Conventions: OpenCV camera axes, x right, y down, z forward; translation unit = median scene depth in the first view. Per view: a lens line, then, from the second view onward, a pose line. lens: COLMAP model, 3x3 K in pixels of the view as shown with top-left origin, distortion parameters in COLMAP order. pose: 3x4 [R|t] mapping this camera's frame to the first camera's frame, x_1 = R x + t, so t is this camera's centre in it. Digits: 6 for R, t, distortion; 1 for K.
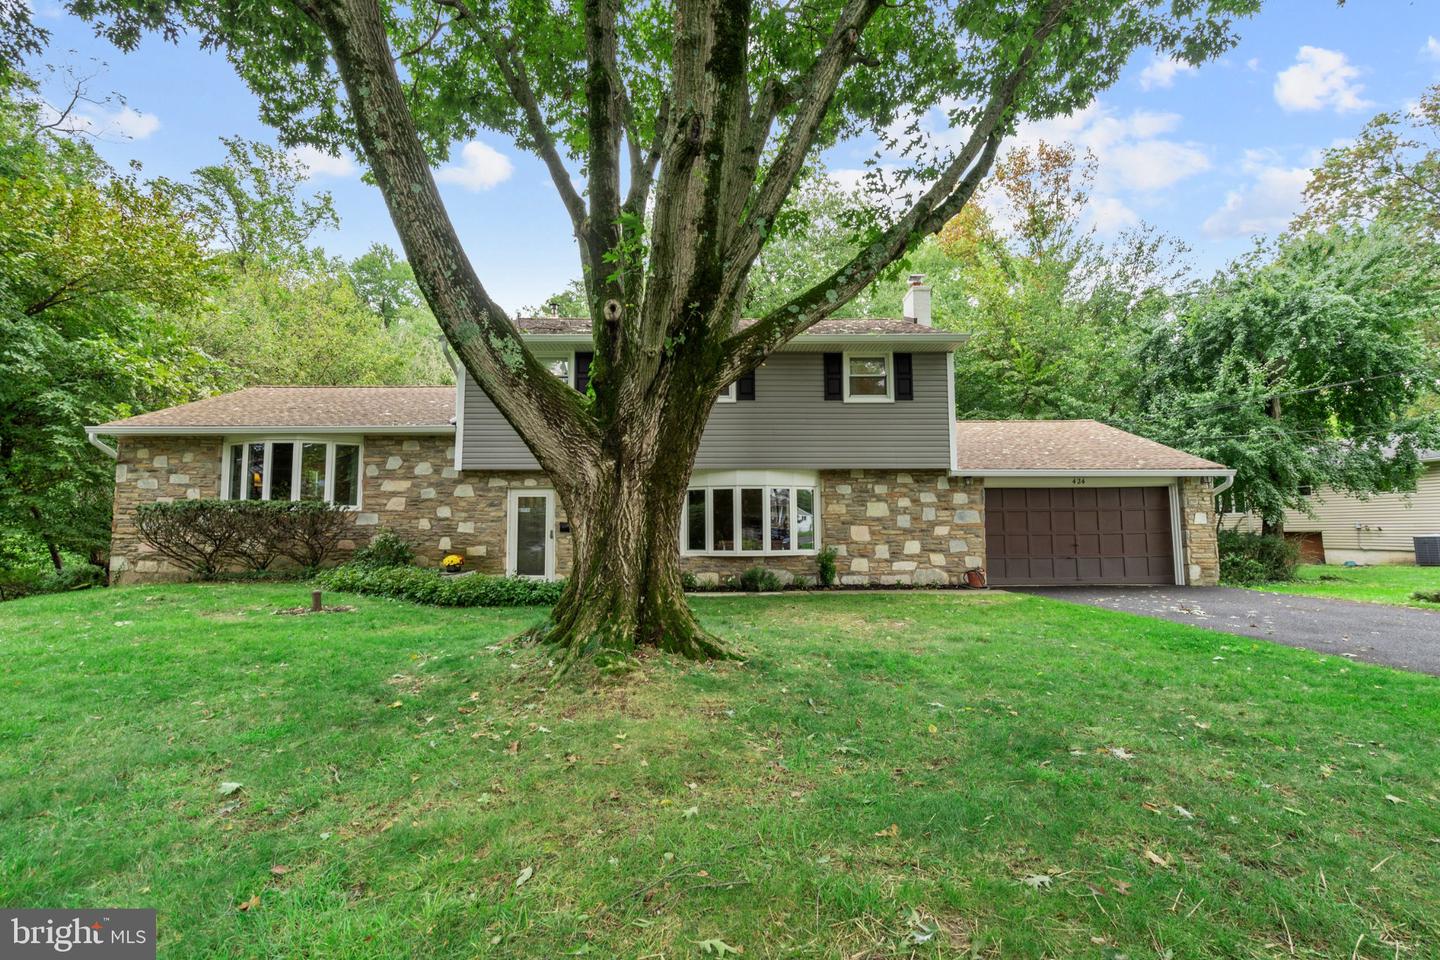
lens RADIAL K [[633.3, 0, 720.0], [0, 633.3, 480.0], [0, 0, 1]] dist [-0.000050, 0.000612]
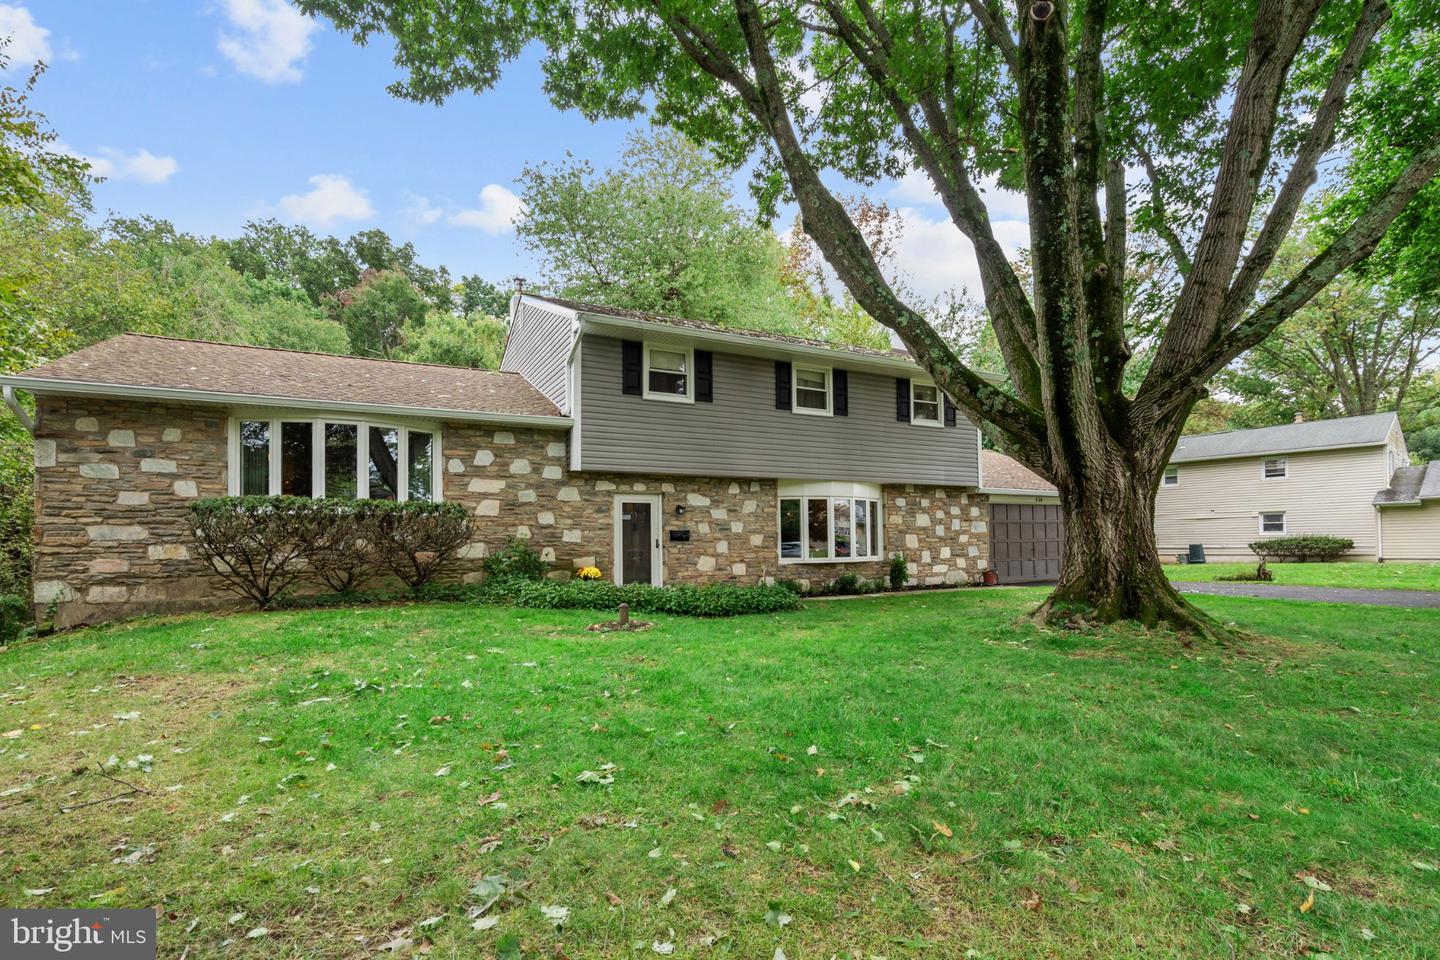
lens RADIAL K [[751.1, 0, 751.5], [0, 751.1, 533.4], [0, 0, 1]] dist [-0.002236, -0.000264]
pose [[0.867589, 0.001099, 0.497280, -0.698950], [-0.034424, 0.997731, 0.057853, 0.002544], [-0.496088, -0.067310, 0.865659, -0.022534]]
